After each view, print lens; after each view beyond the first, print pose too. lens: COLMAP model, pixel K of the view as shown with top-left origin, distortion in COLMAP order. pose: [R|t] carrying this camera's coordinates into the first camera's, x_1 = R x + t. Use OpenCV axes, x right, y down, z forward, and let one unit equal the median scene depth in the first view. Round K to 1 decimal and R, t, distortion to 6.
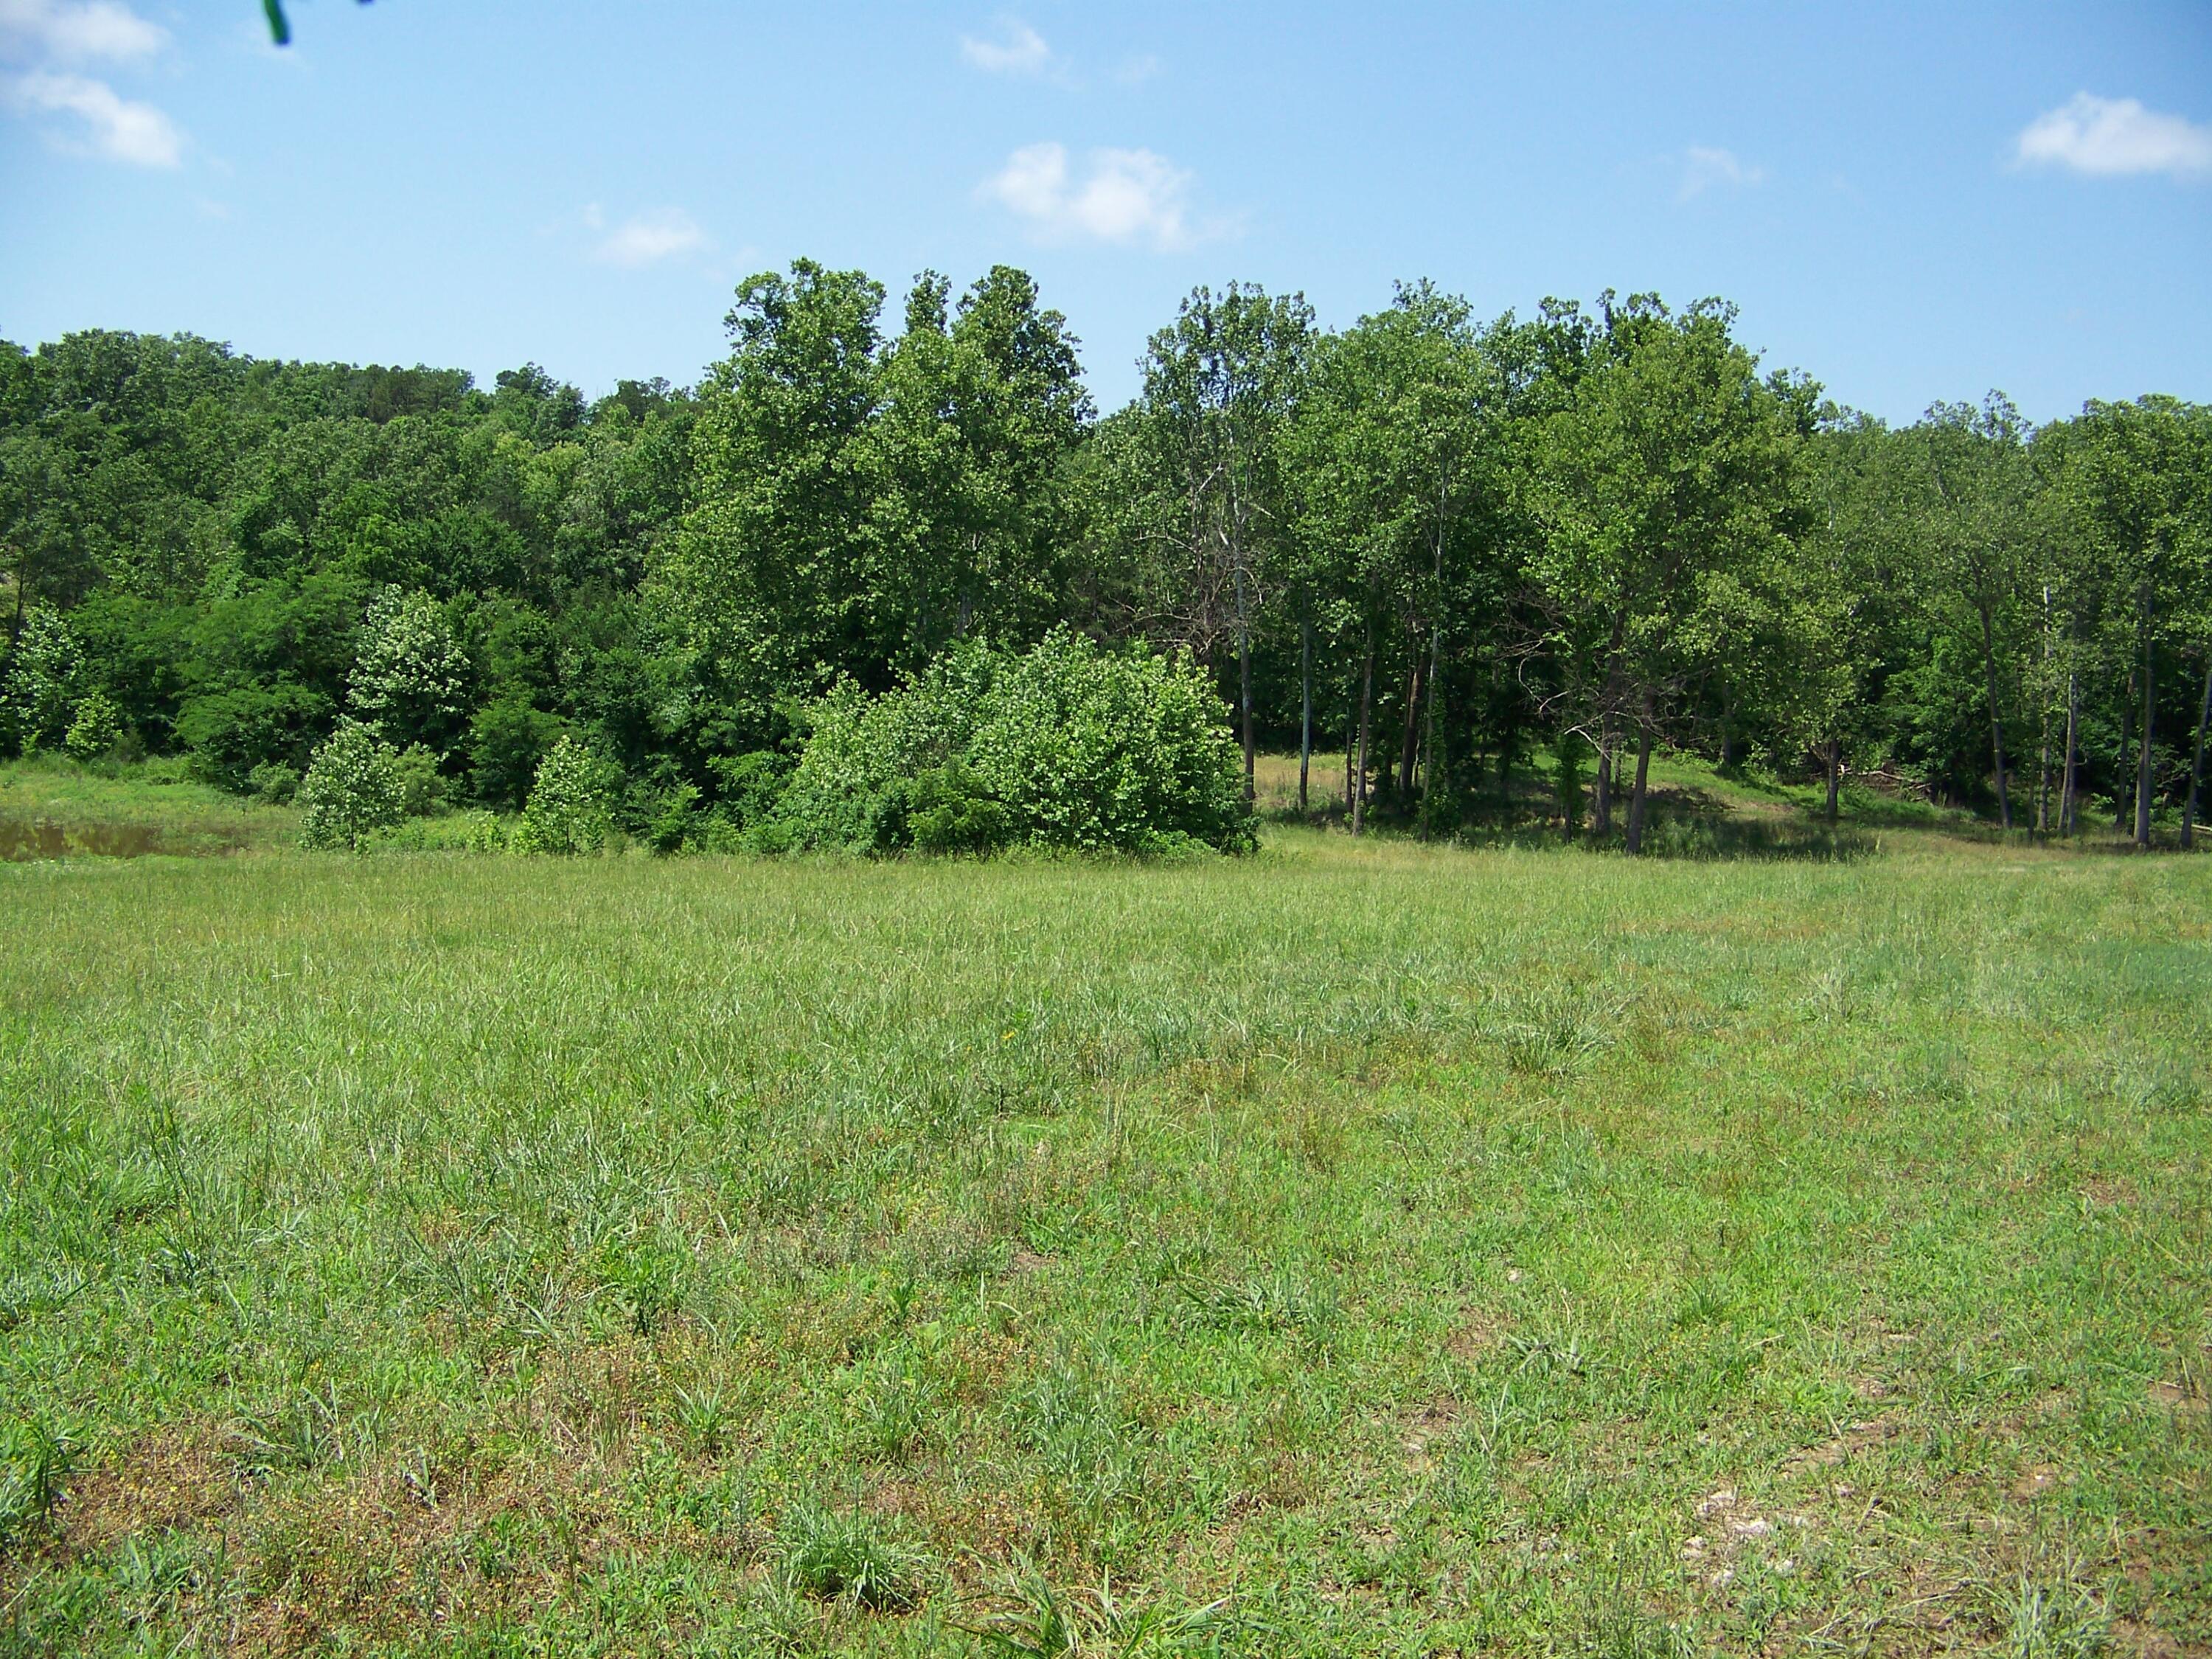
lens RADIAL K [[2354.4, 0, 1106.0], [0, 2354.4, 829.5], [0, 0, 1]] dist [-0.262117, 0.311665]
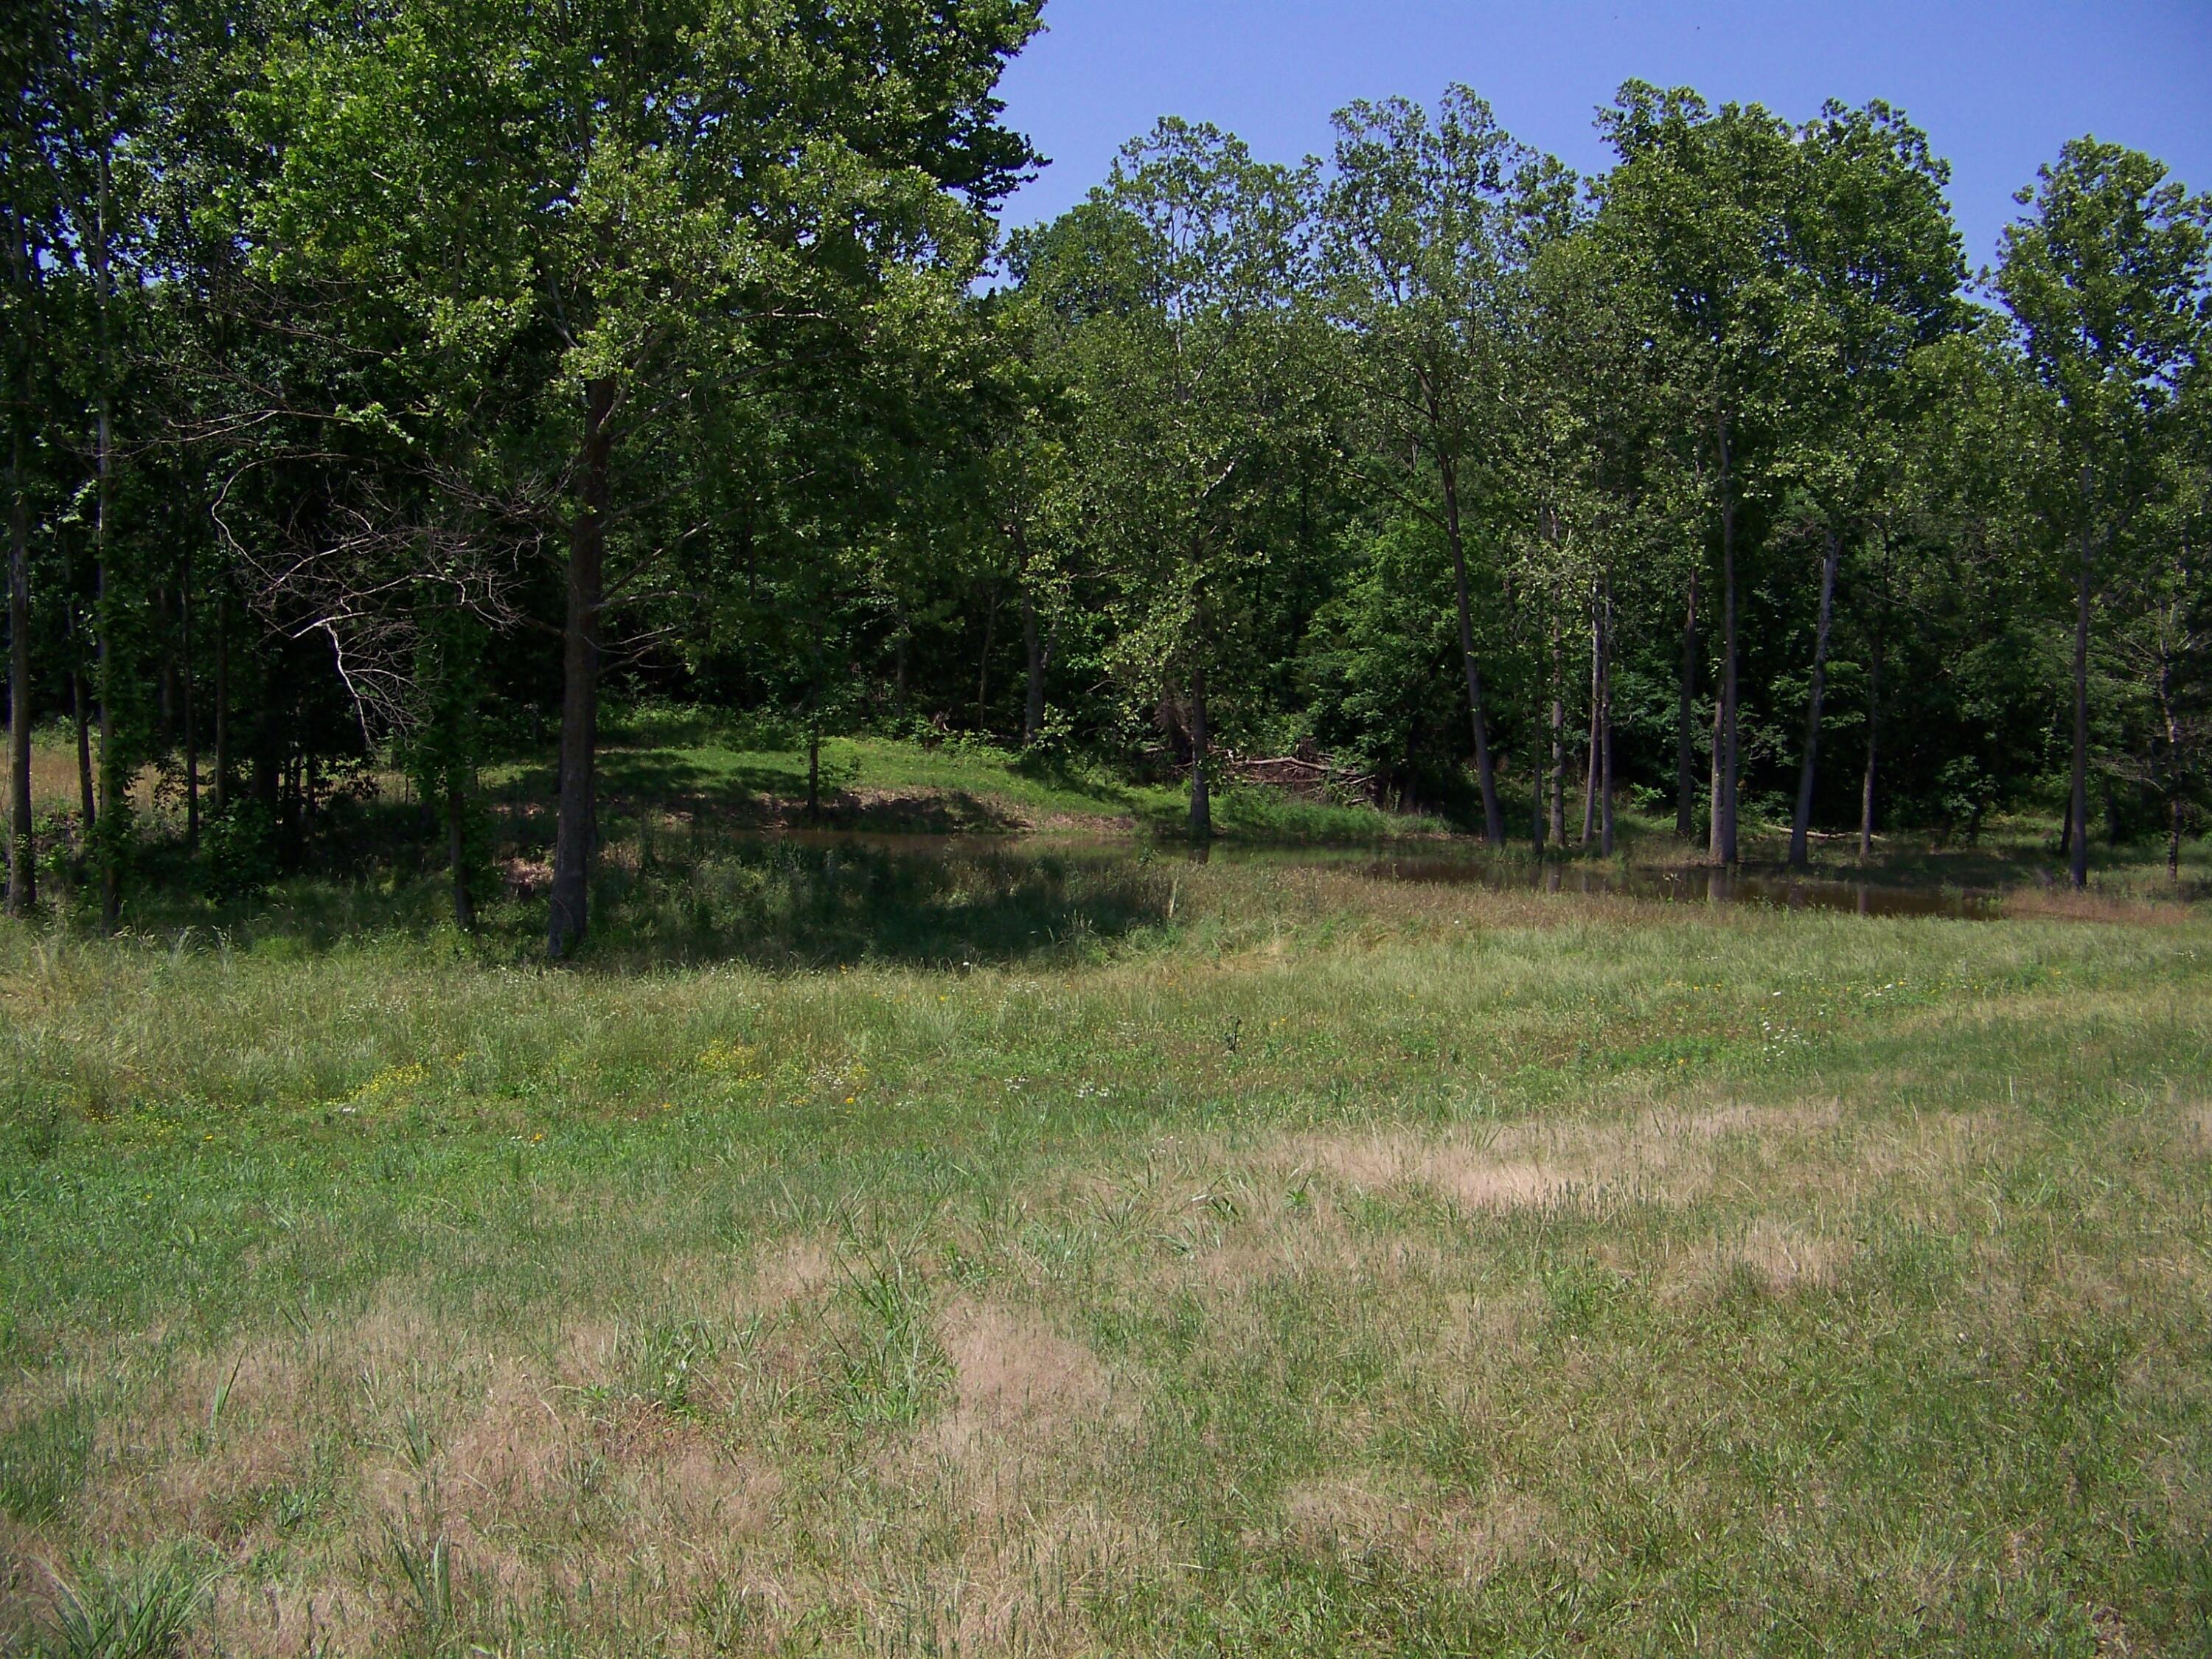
lens RADIAL K [[2331.7, 0, 1106.0], [0, 2331.7, 829.5], [0, 0, 1]] dist [-0.232921, 1.253673]
pose [[0.979602, -0.032674, 0.198273, 0.170723], [0.035099, 0.999346, -0.008731, -0.002729], [-0.197858, 0.015512, 0.980108, 0.414966]]
